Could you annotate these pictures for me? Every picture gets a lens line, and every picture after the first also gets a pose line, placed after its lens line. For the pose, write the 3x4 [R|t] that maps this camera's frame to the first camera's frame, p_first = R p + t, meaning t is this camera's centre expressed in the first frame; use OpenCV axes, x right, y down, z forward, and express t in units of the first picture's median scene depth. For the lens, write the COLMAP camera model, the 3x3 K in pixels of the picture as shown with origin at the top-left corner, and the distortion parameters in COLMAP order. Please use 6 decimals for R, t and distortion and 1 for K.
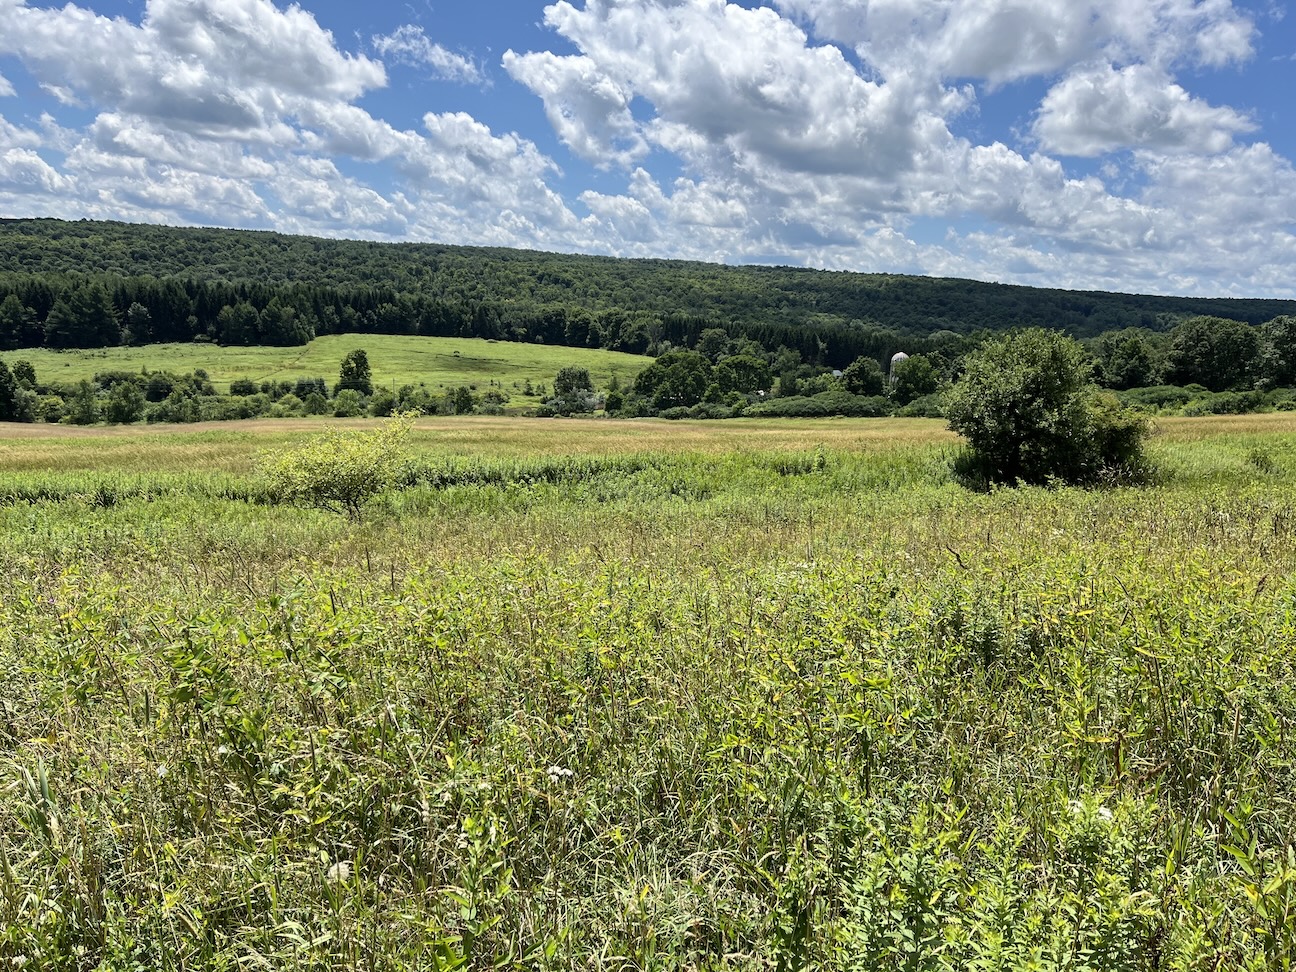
lens RADIAL K [[981.6, 0, 648.0], [0, 981.6, 482.6], [0, 0, 1]] dist [-0.000292, 0.002274]
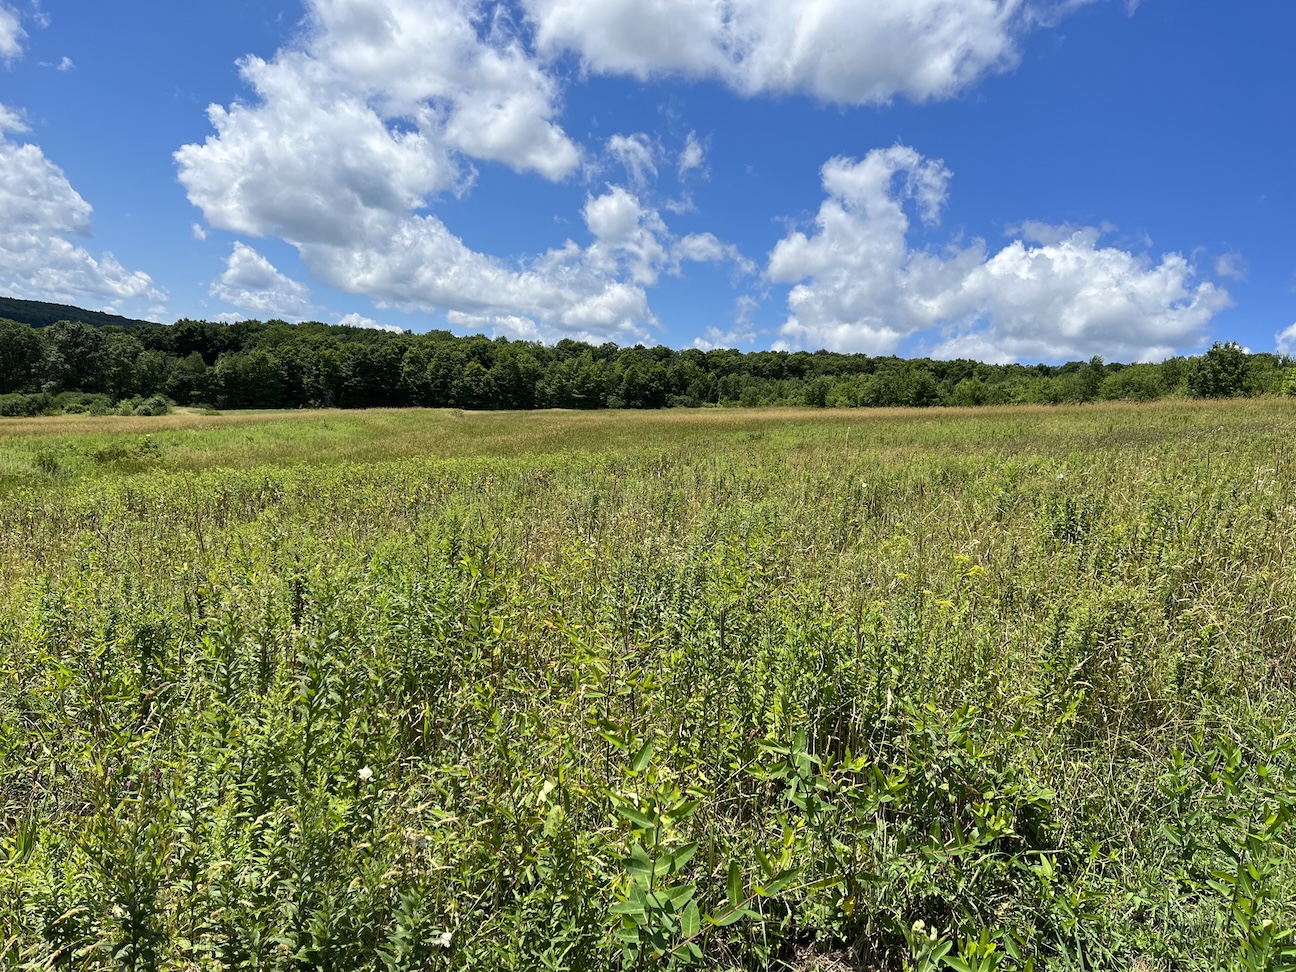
lens RADIAL K [[981.6, 0, 648.0], [0, 981.6, 487.0], [0, 0, 1]] dist [-0.000292, 0.002274]
pose [[0.585544, -0.054707, 0.808793, 0.163838], [0.048189, 0.998305, 0.032638, -0.000971], [-0.809207, 0.019864, 0.587187, -0.087493]]
